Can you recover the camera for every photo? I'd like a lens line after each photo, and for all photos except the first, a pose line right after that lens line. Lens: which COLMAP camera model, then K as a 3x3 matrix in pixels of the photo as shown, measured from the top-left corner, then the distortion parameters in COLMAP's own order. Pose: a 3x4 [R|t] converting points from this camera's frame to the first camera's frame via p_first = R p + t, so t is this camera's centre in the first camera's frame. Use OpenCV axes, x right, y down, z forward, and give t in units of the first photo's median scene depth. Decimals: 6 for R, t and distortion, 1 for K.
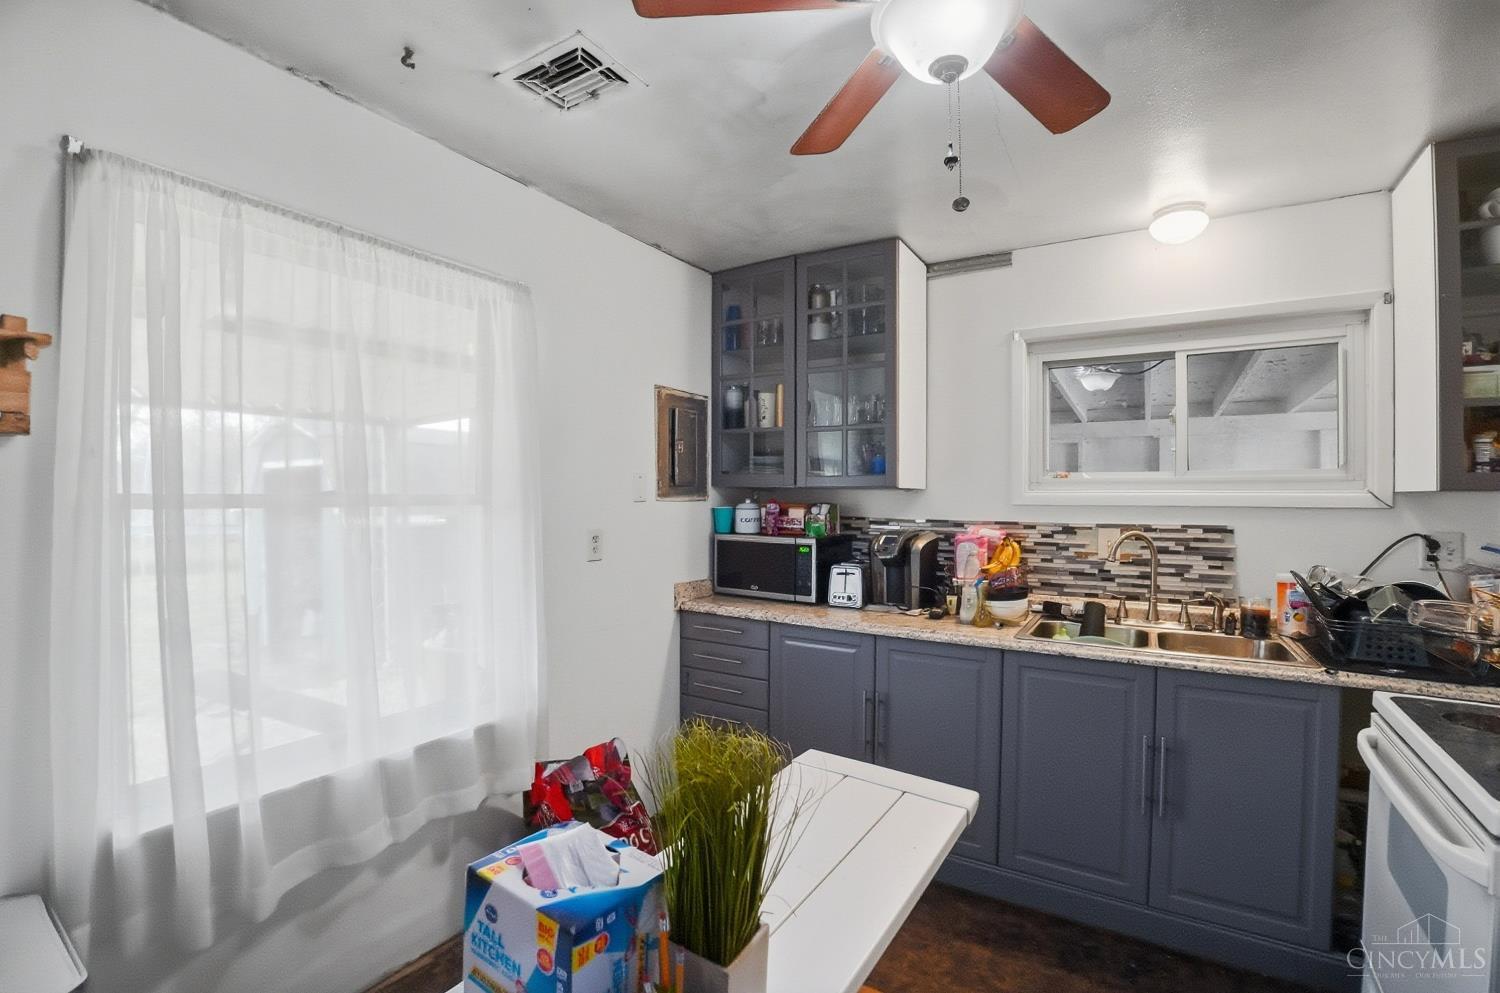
lens RADIAL K [[663.9, 0, 752.3], [0, 663.9, 497.0], [0, 0, 1]] dist [-0.074294, 0.018930]
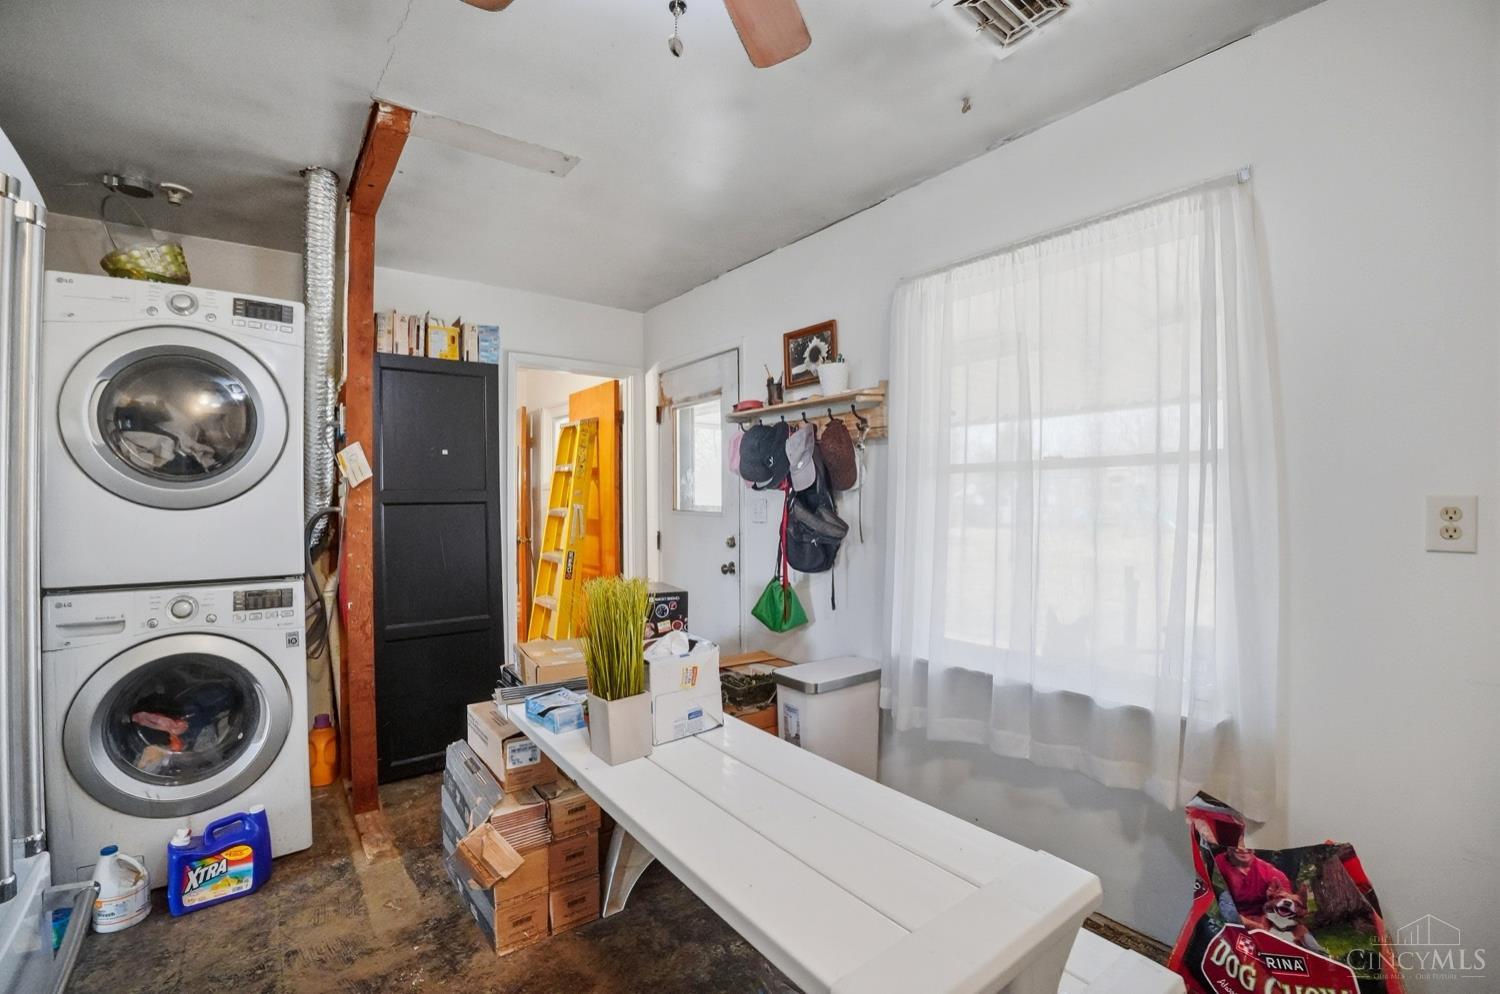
lens RADIAL K [[663.9, 0, 752.3], [0, 663.9, 497.5], [0, 0, 1]] dist [-0.074294, 0.018930]
pose [[-0.347037, -0.003530, -0.937845, 0.467986], [0.001327, 0.999990, -0.004255, 0.050505], [0.937850, -0.002721, -0.347029, 0.618424]]
